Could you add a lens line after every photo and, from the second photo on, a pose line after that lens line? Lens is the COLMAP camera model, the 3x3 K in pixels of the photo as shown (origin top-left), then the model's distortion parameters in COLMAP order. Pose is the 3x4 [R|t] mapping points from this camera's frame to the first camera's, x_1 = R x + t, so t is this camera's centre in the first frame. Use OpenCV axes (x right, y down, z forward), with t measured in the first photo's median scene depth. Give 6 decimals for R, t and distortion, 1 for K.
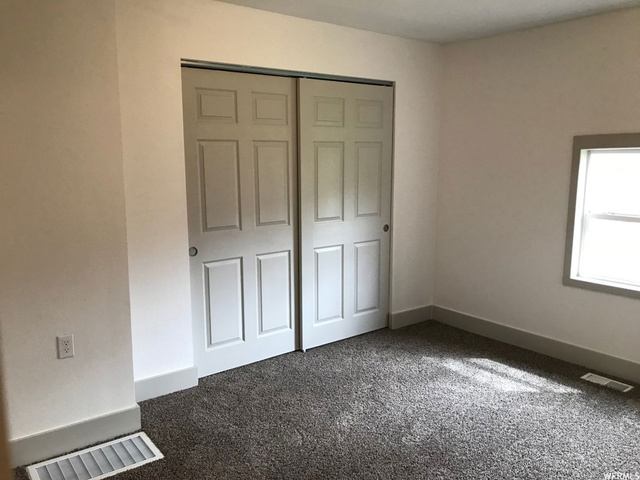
lens RADIAL K [[526.6, 0, 317.7], [0, 526.6, 239.5], [0, 0, 1]] dist [0.078055, -0.096696]
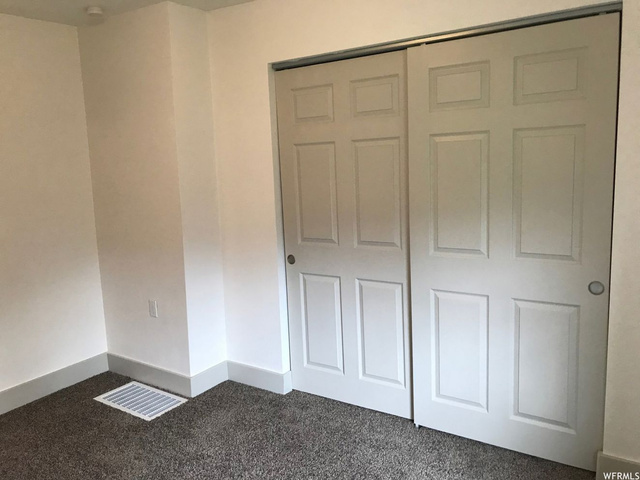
lens RADIAL K [[526.6, 0, 317.7], [0, 526.6, 239.5], [0, 0, 1]] dist [0.078055, -0.096696]
pose [[0.314183, 0.133295, -0.939958, 0.650127], [-0.111891, 0.988393, 0.102764, -0.112836], [0.942746, 0.072887, 0.325451, 0.688333]]
